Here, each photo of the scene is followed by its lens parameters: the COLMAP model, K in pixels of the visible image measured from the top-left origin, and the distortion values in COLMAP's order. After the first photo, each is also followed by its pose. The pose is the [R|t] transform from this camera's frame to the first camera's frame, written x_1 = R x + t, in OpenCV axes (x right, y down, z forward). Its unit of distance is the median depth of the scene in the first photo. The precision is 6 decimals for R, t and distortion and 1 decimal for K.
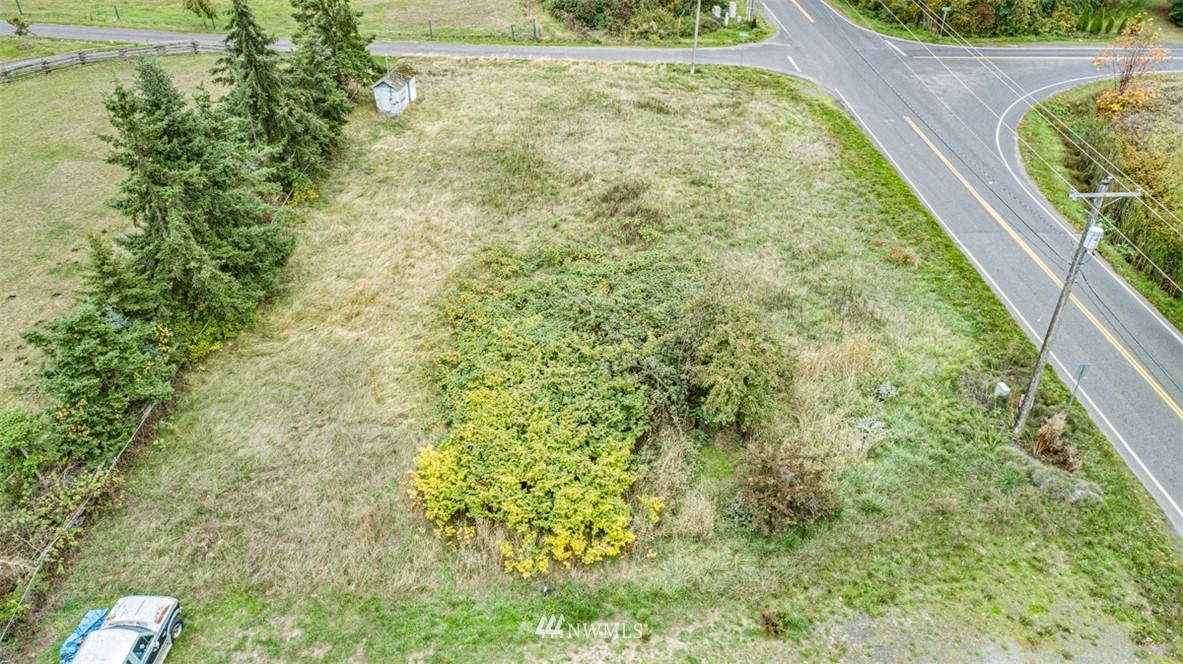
lens RADIAL K [[797.5, 0, 591.5], [0, 797.5, 332.0], [0, 0, 1]] dist [-0.012048, 0.009979]
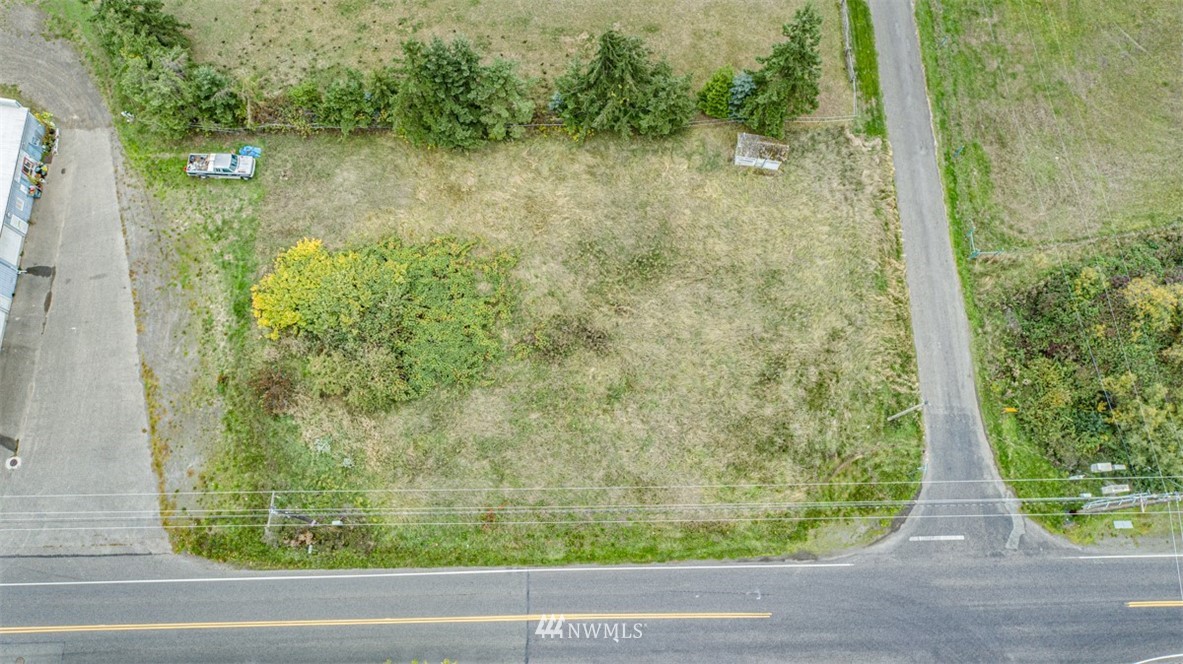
lens RADIAL K [[797.5, 0, 591.5], [0, 797.5, 332.0], [0, 0, 1]] dist [-0.012048, 0.009979]
pose [[-0.000790, 0.950366, -0.311134, 0.655990], [-0.589441, 0.250895, 0.767861, -1.763228], [0.807811, 0.184002, 0.559986, 0.355483]]
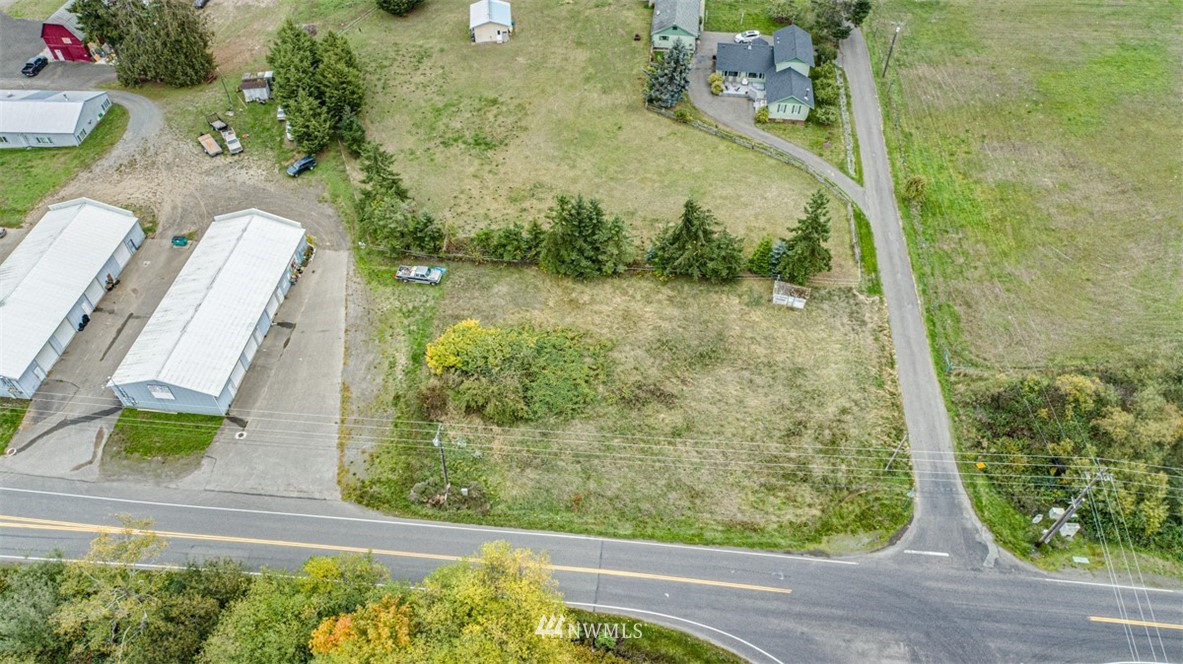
lens RADIAL K [[797.5, 0, 591.5], [0, 797.5, 332.0], [0, 0, 1]] dist [-0.012048, 0.009979]
pose [[-0.122443, 0.731655, -0.670588, 1.732223], [-0.574638, 0.498633, 0.648965, -1.966394], [0.809196, 0.464807, 0.359383, 0.195738]]
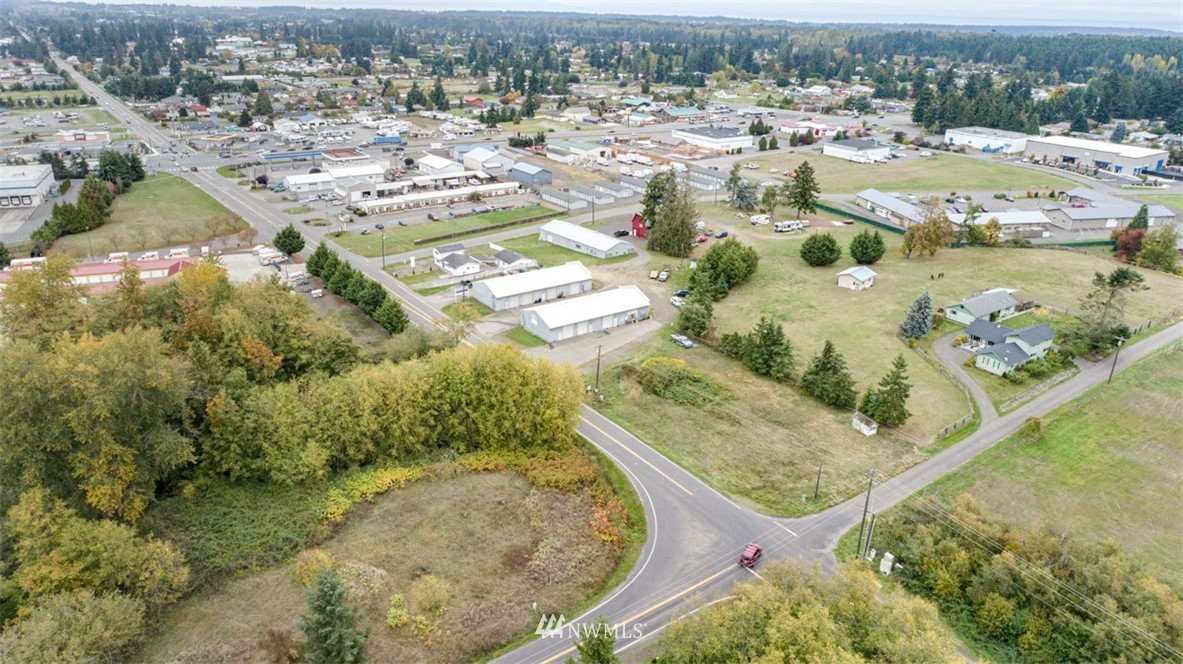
lens RADIAL K [[797.5, 0, 591.5], [0, 797.5, 332.0], [0, 0, 1]] dist [-0.012048, 0.009979]
pose [[-0.821444, 0.190050, -0.537691, 2.849782], [-0.354720, 0.567988, 0.742673, -3.373449], [0.446547, 0.800794, -0.399156, 2.421629]]
